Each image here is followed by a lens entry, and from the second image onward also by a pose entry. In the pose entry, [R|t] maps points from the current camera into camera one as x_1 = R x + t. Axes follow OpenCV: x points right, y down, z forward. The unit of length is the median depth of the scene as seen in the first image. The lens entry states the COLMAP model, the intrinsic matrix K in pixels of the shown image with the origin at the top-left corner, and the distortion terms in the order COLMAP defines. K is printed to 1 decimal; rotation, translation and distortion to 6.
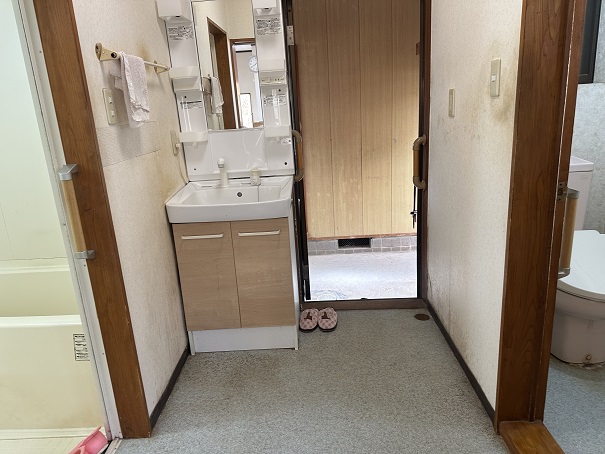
lens RADIAL K [[424.0, 0, 302.1], [0, 424.0, 224.2], [0, 0, 1]] dist [0.031833, -0.027036]
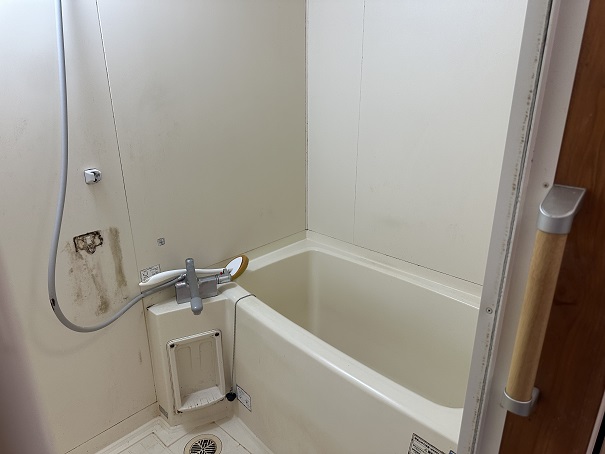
lens RADIAL K [[424.0, 0, 302.2], [0, 424.0, 227.8], [0, 0, 1]] dist [0.031833, -0.027036]
pose [[0.743080, 0.278201, -0.608635, -0.367001], [-0.217517, 0.960517, 0.173477, -0.091672], [0.632866, 0.003482, 0.774254, 0.433735]]
